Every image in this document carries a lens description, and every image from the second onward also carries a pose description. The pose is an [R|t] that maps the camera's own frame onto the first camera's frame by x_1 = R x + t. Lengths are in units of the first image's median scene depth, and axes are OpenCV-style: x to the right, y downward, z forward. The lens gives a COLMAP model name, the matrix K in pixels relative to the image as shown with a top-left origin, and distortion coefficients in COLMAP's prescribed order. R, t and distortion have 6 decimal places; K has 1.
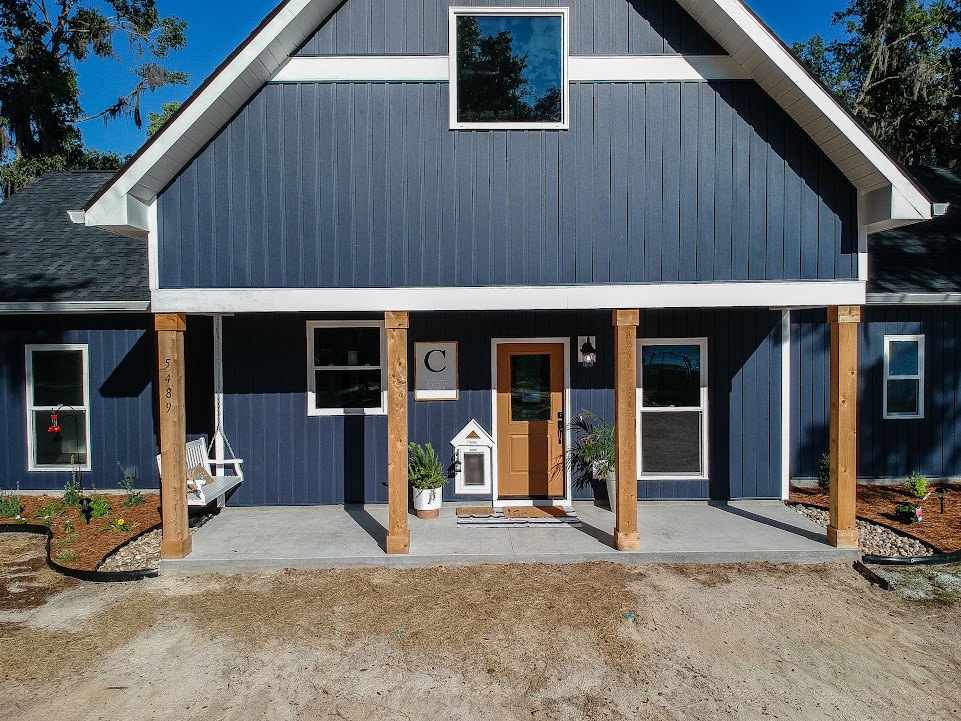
lens RADIAL K [[727.4, 0, 480.5], [0, 727.4, 360.5], [0, 0, 1]] dist [0.047816, -0.108234]
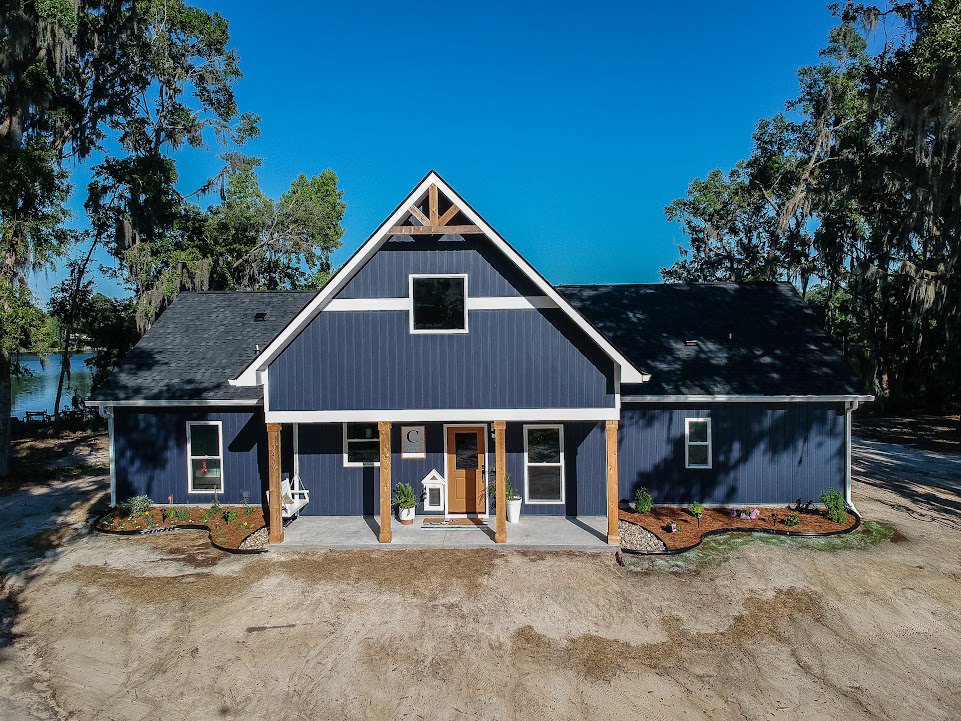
lens RADIAL K [[722.9, 0, 480.5], [0, 722.9, 360.5], [0, 0, 1]] dist [0.083980, -0.170318]
pose [[0.997092, 0.000453, -0.076205, 0.258026], [0.000272, 0.999955, 0.009509, -0.219446], [0.076206, -0.009502, 0.997047, -0.830923]]
